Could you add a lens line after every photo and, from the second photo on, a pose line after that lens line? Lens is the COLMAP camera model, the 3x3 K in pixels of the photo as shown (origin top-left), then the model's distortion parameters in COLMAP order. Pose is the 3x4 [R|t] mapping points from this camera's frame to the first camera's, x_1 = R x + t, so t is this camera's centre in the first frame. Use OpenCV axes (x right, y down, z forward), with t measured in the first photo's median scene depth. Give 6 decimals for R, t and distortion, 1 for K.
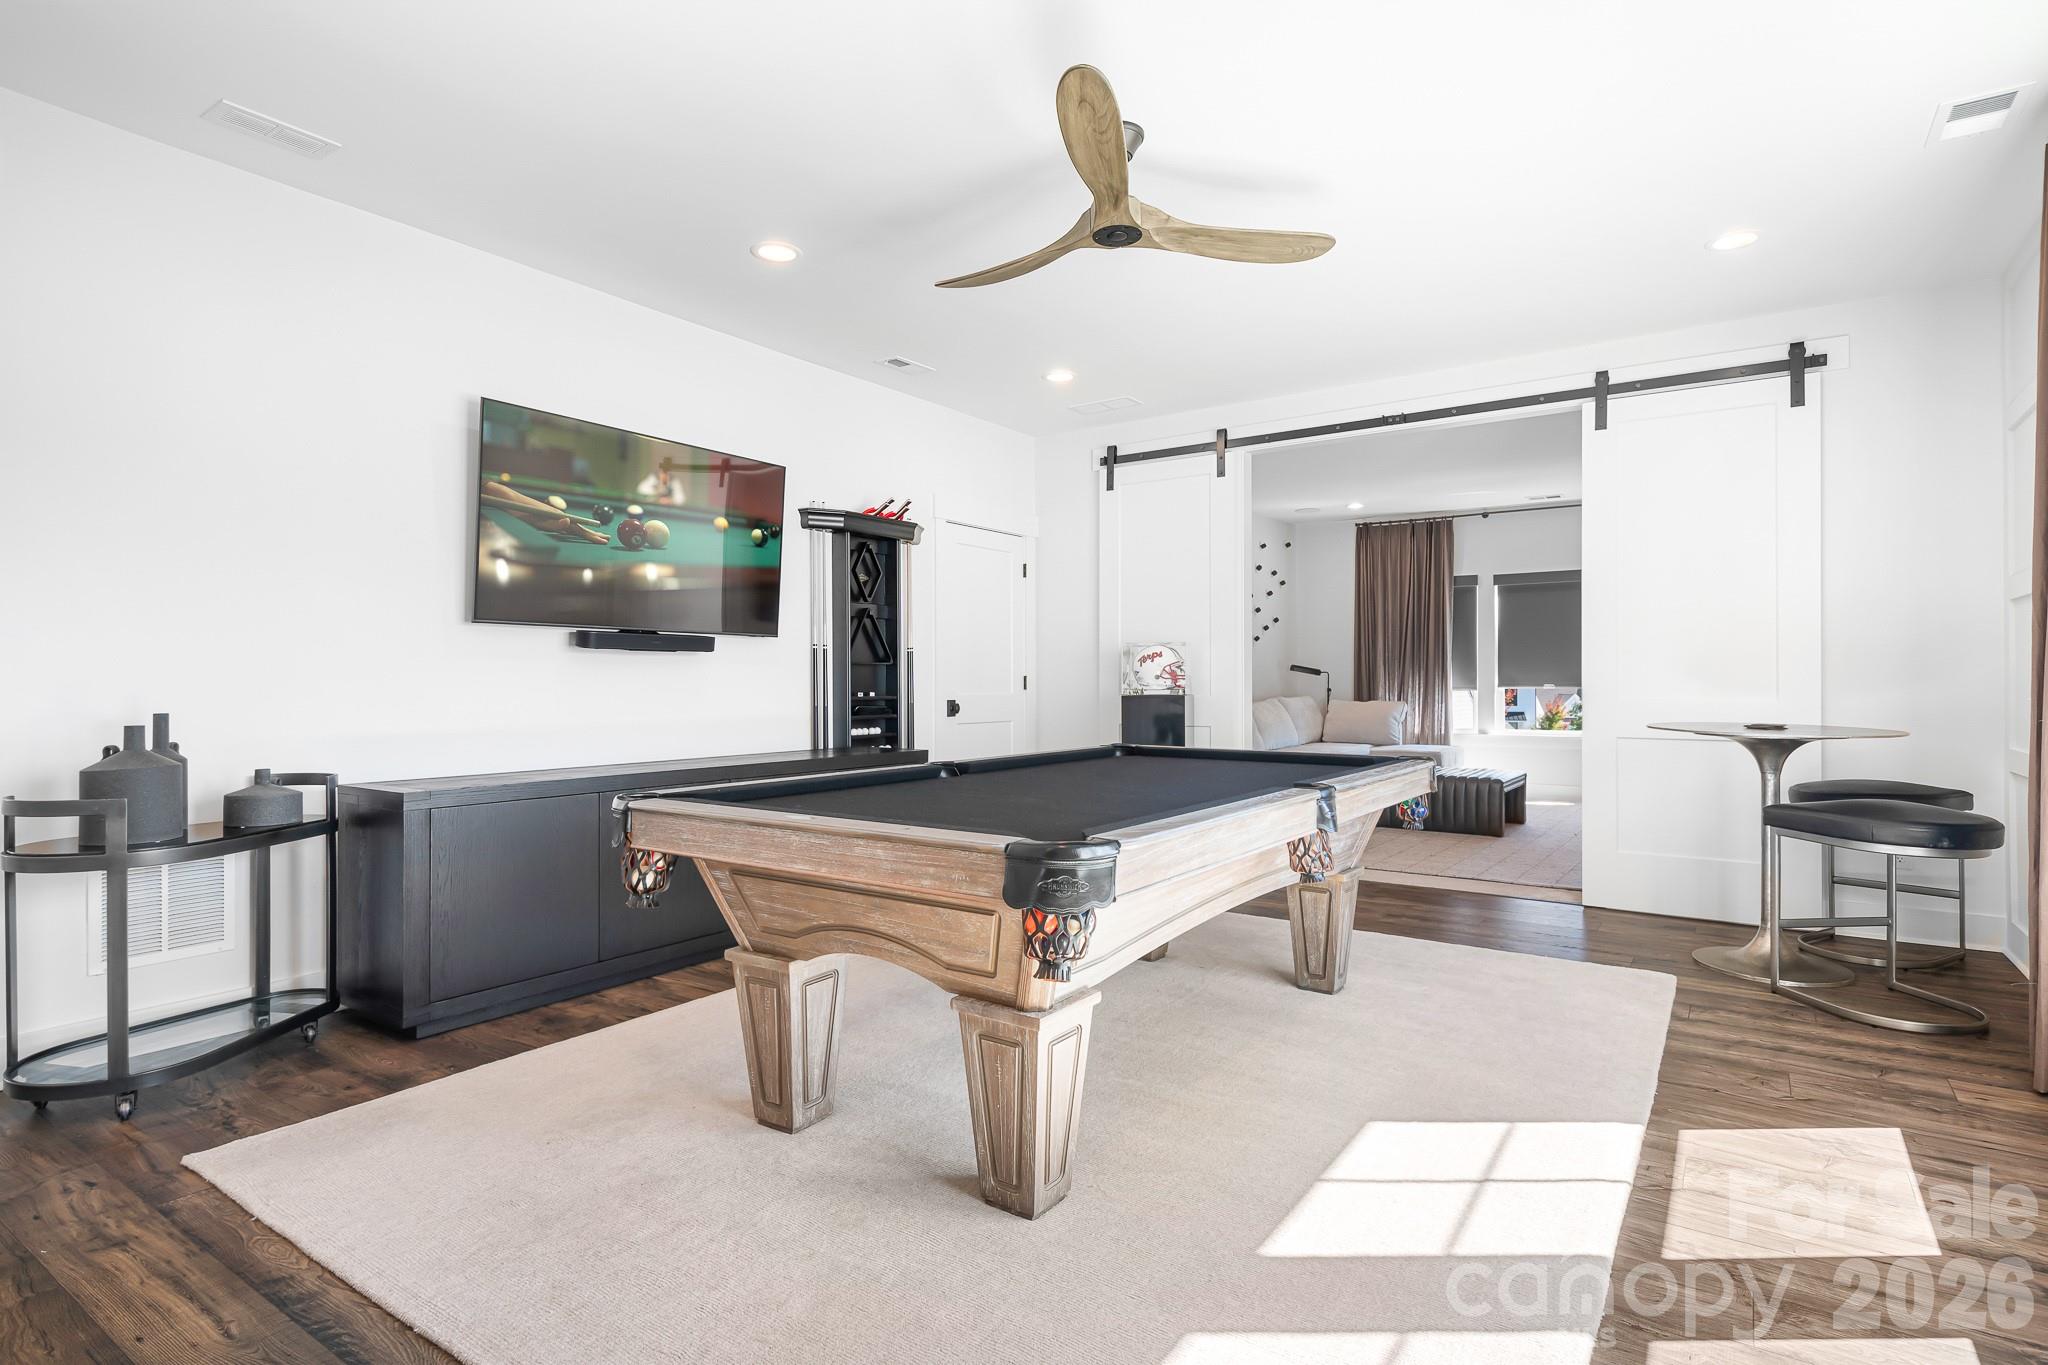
lens RADIAL K [[1075.3, 0, 1021.4], [0, 1075.3, 683.6], [0, 0, 1]] dist [0.014976, -0.004649]
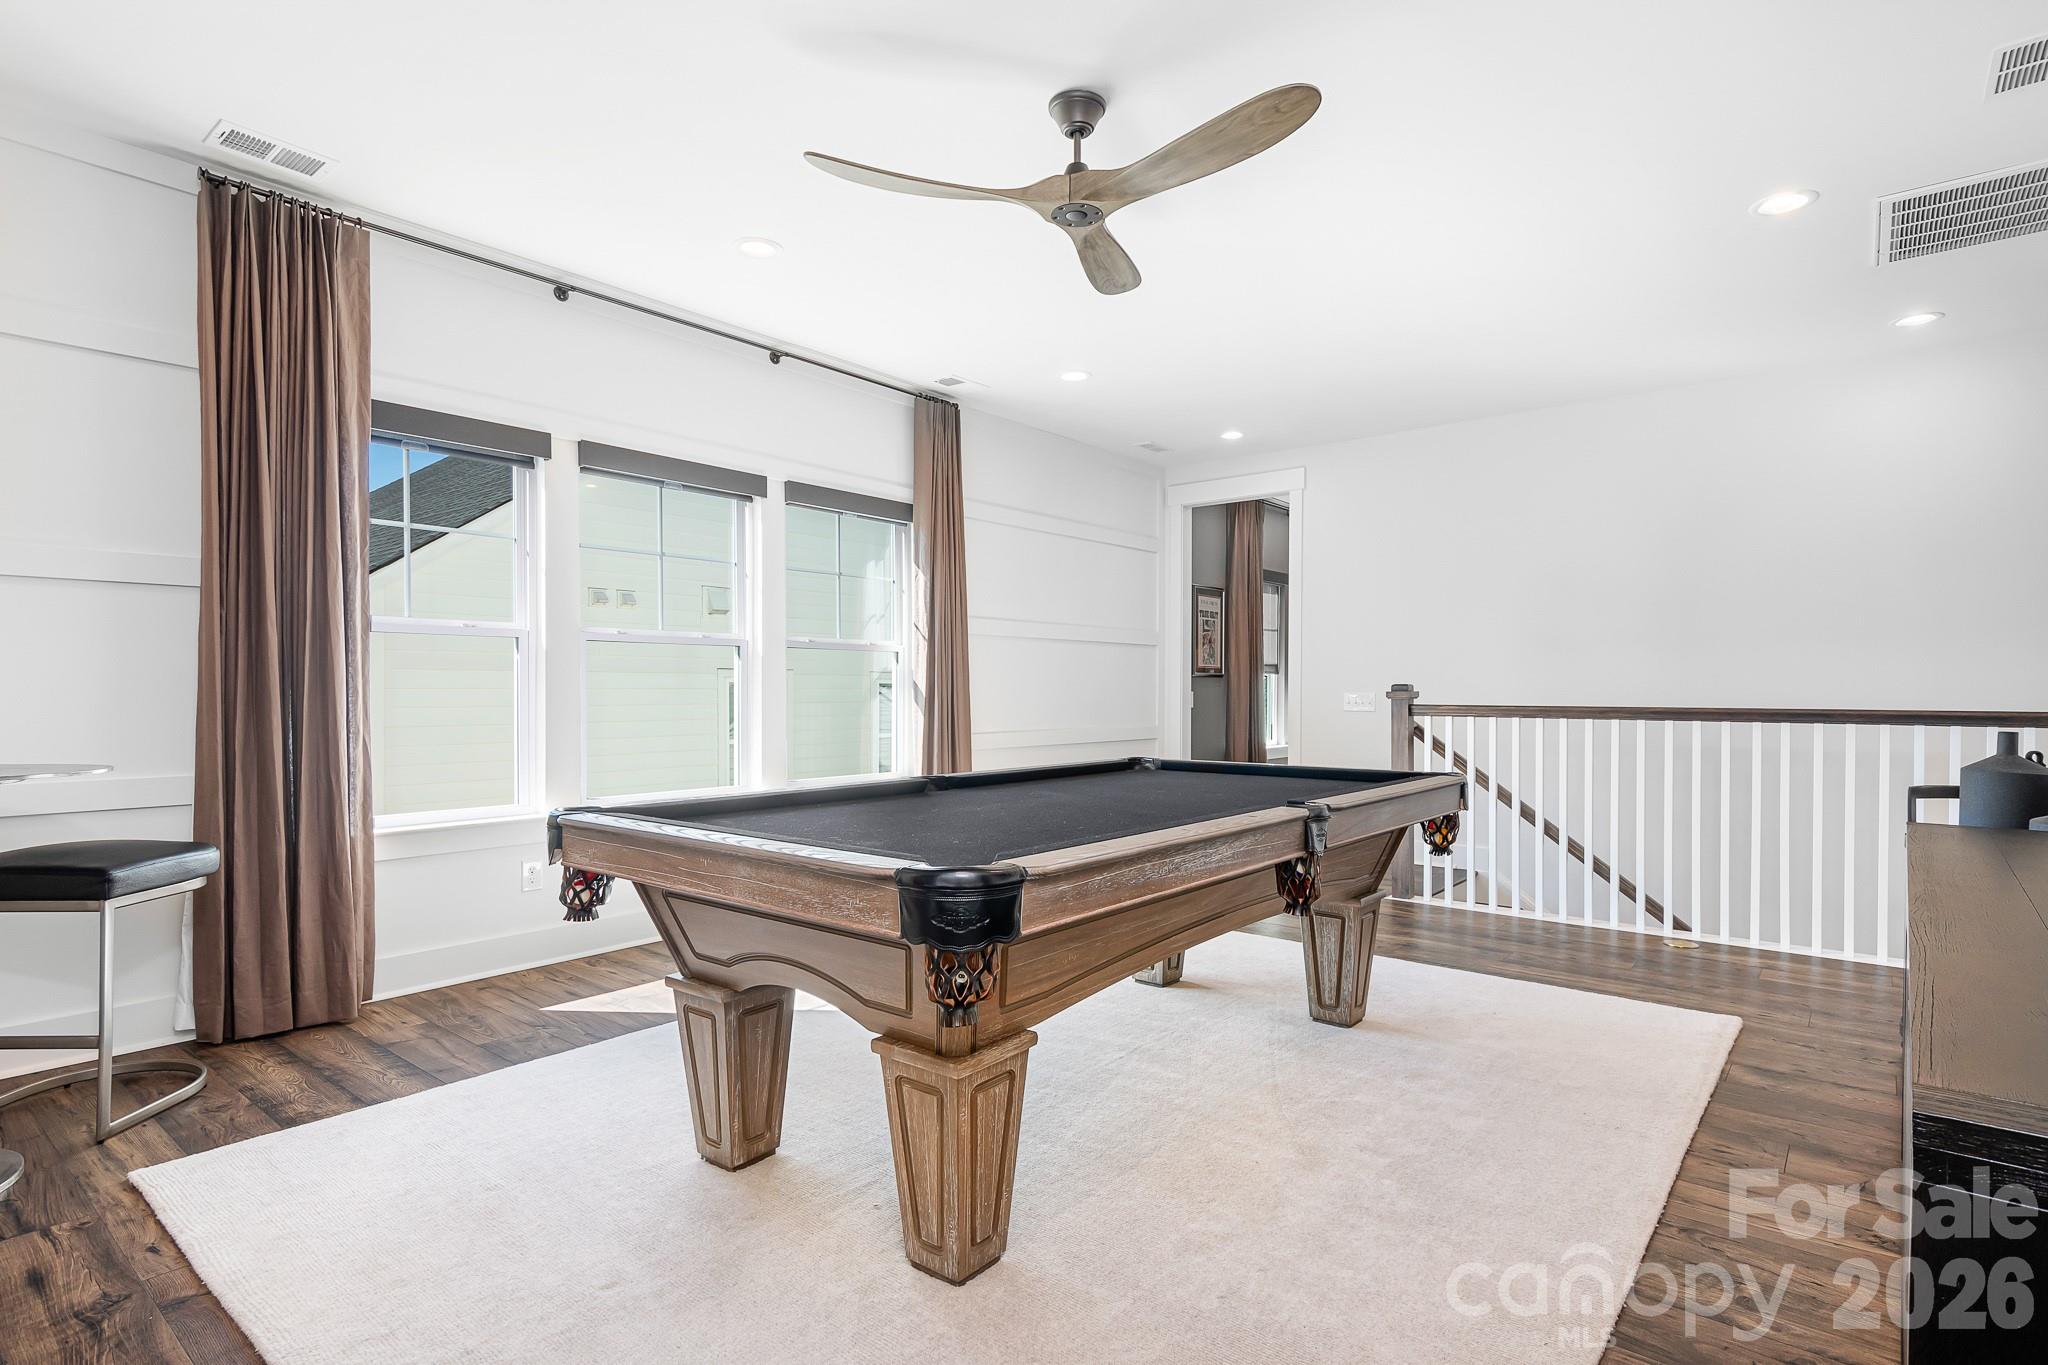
lens RADIAL K [[1075.3, 0, 1023.8], [0, 1075.3, 691.5], [0, 0, 1]] dist [0.014976, -0.004649]
pose [[-0.996709, -0.001395, 0.081051, 0.061180], [-0.001106, 0.999993, 0.003614, -0.007586], [-0.081056, 0.003512, -0.996703, 2.043486]]
